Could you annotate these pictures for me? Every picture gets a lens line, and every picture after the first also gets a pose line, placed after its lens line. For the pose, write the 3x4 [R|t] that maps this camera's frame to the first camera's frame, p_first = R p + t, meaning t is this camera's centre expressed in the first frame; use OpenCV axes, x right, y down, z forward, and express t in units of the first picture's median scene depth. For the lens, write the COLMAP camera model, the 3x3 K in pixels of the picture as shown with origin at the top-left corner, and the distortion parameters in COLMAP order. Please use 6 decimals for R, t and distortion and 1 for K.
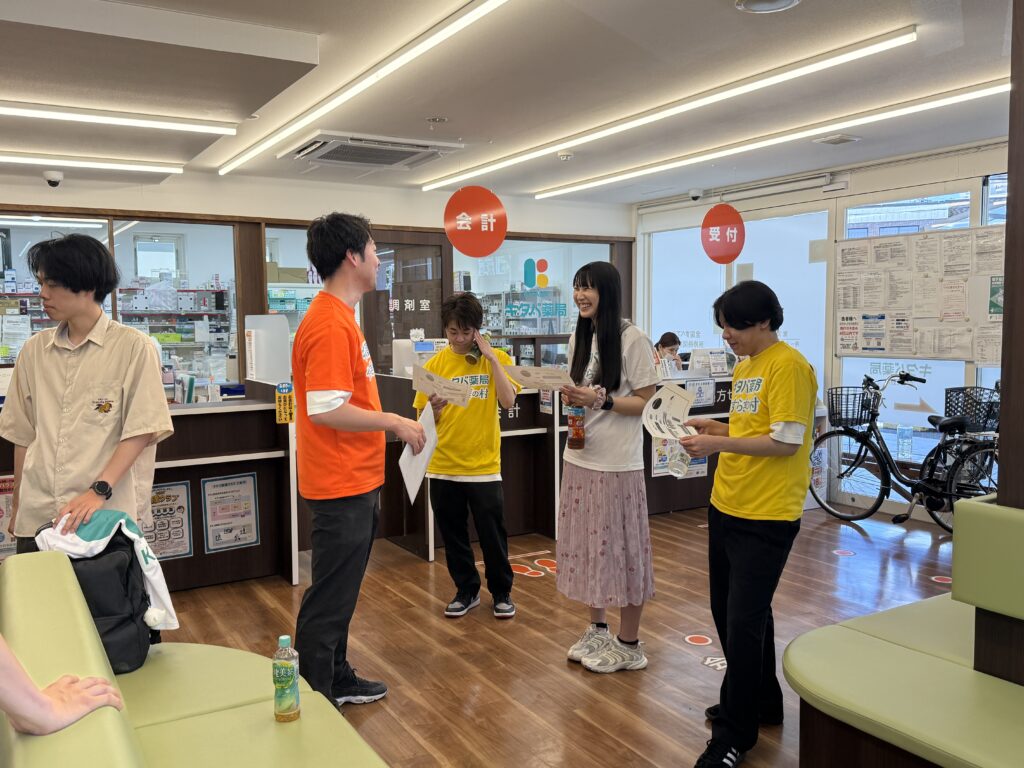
lens RADIAL K [[903.2, 0, 513.8], [0, 903.2, 384.0], [0, 0, 1]] dist [0.122728, 0.006659]
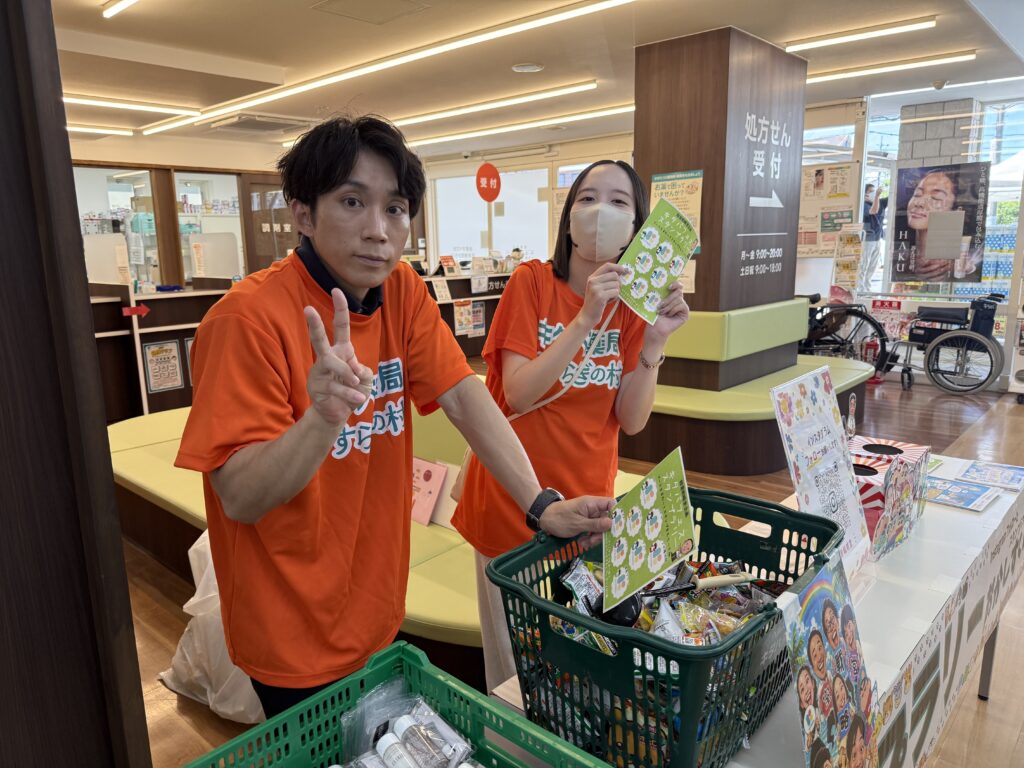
lens RADIAL K [[727.9, 0, 511.8], [0, 727.9, 382.9], [0, 0, 1]] dist [-0.011079, -0.003671]
pose [[0.956283, -0.059291, 0.286371, -0.112097], [0.025344, 0.992350, 0.120825, 0.028343], [-0.291344, -0.108285, 0.950470, -0.241890]]
